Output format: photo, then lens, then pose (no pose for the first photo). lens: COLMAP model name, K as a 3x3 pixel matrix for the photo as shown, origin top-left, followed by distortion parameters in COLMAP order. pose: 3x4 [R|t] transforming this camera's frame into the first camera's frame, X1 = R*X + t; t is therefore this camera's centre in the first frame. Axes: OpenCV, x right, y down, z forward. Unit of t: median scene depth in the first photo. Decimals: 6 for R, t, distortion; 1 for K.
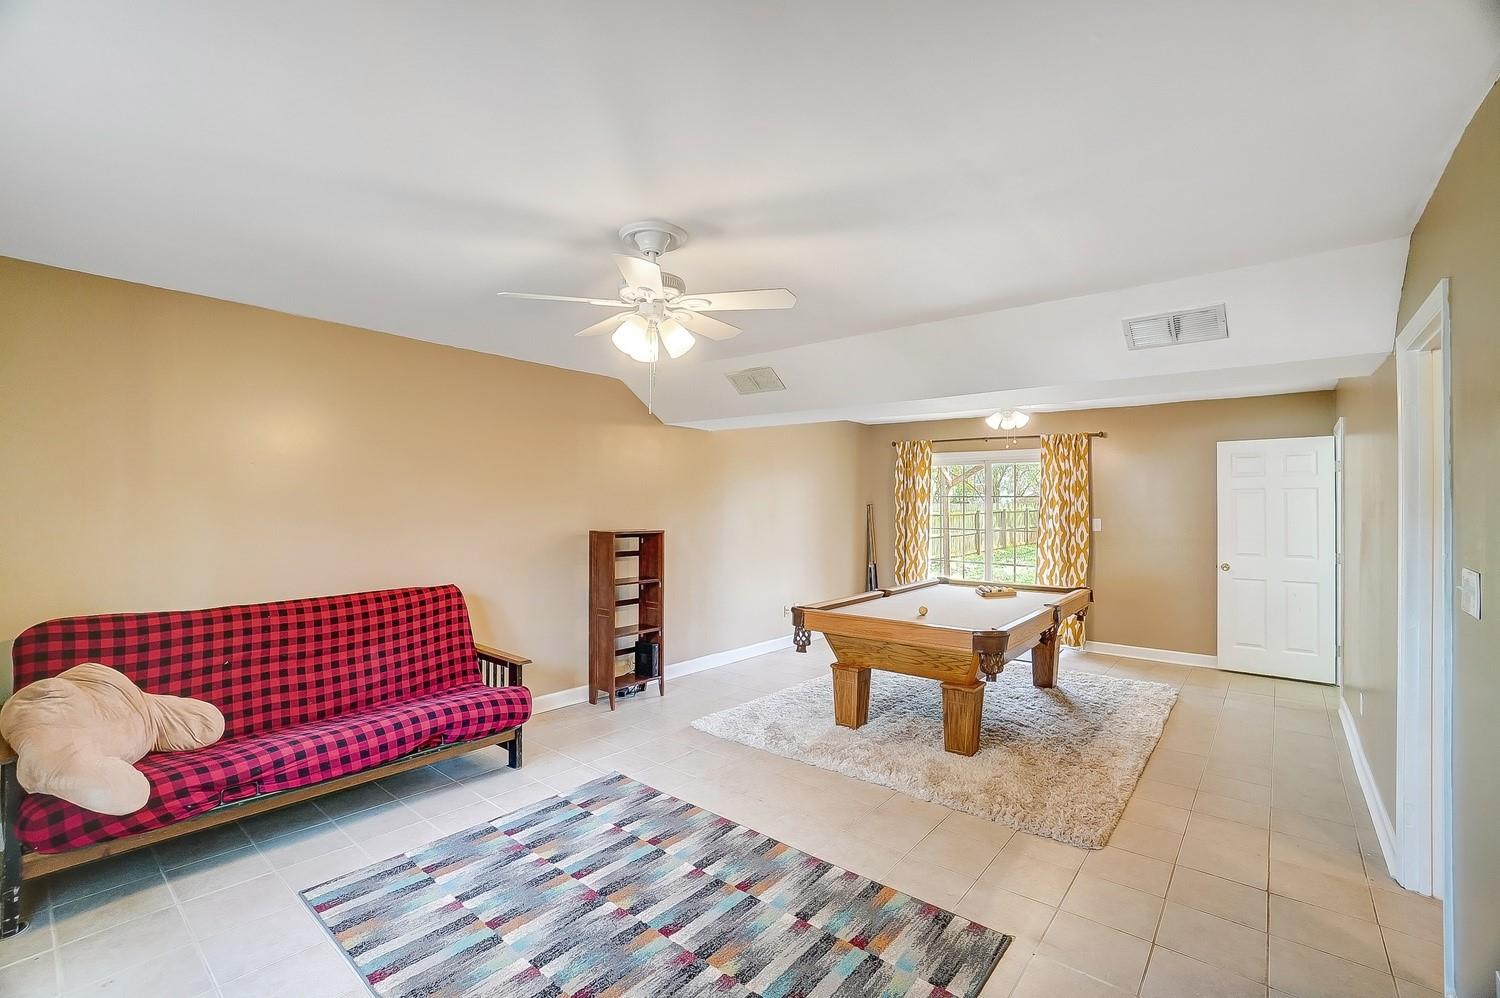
lens RADIAL K [[659.6, 0, 739.8], [0, 659.6, 497.3], [0, 0, 1]] dist [-0.065905, 0.023131]
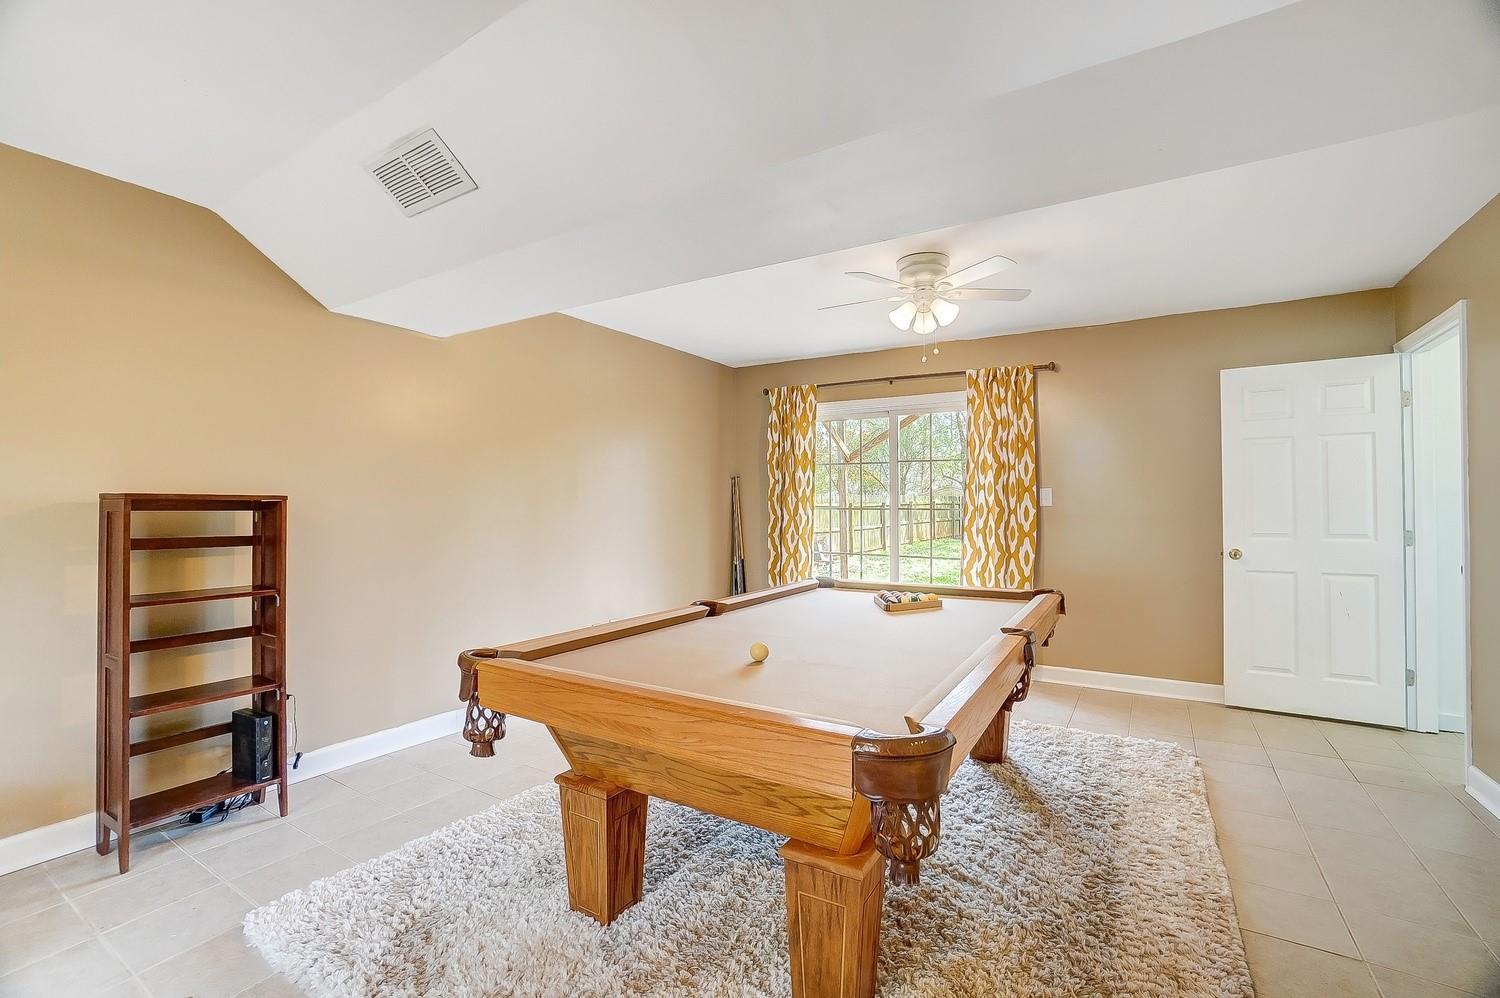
lens RADIAL K [[659.6, 0, 739.8], [0, 659.6, 497.3], [0, 0, 1]] dist [-0.065905, 0.023131]
pose [[0.991197, -0.004431, 0.132323, 0.135346], [0.004514, 0.999990, -0.000330, 0.041933], [-0.132320, 0.000924, 0.991207, 0.357152]]
